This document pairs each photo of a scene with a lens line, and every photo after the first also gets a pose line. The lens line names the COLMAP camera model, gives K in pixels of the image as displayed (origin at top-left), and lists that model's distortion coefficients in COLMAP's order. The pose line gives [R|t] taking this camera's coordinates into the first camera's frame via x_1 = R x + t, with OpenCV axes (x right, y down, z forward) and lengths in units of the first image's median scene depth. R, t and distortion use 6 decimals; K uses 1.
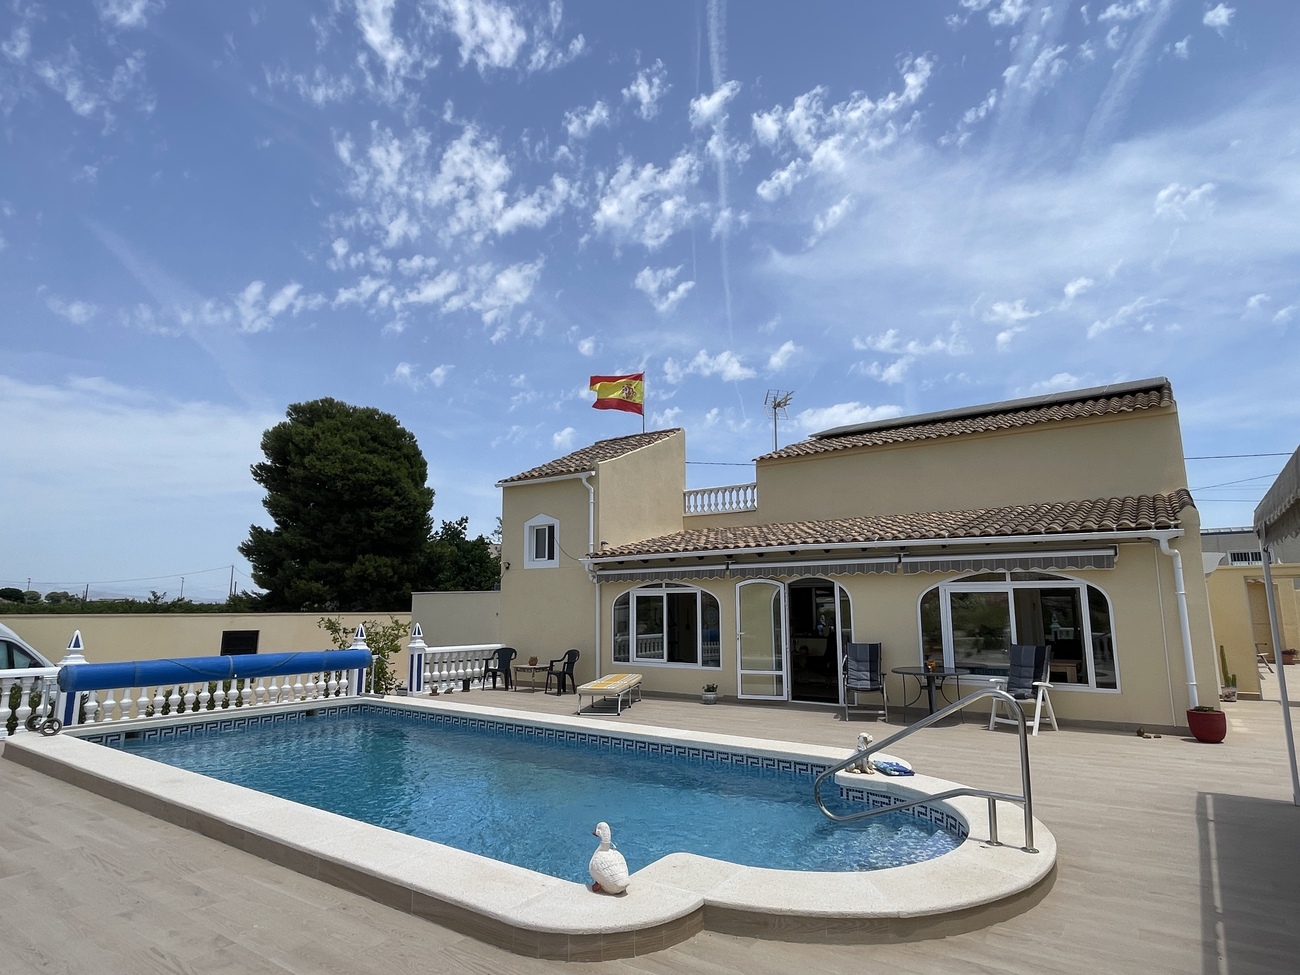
lens RADIAL K [[717.0, 0, 657.0], [0, 717.0, 489.9], [0, 0, 1]] dist [-0.004435, -0.000872]
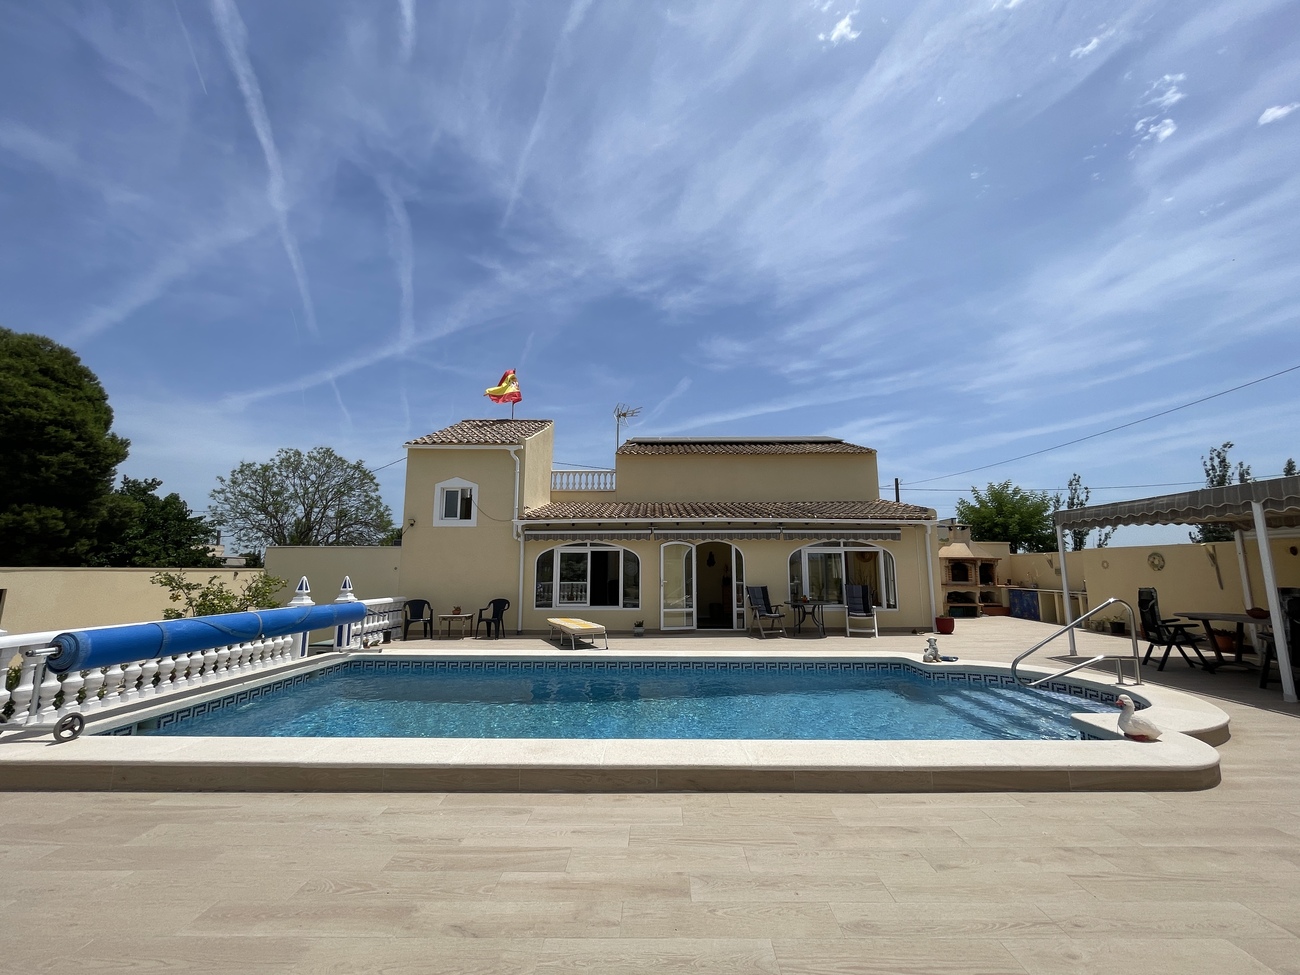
lens RADIAL K [[523.0, 0, 653.1], [0, 523.0, 488.3], [0, 0, 1]] dist [-0.000750, -0.000521]
pose [[0.823629, 0.089135, 0.560080, -0.405732], [-0.093197, 0.995418, -0.021368, 0.043855], [-0.559419, -0.034598, 0.828163, 0.184118]]
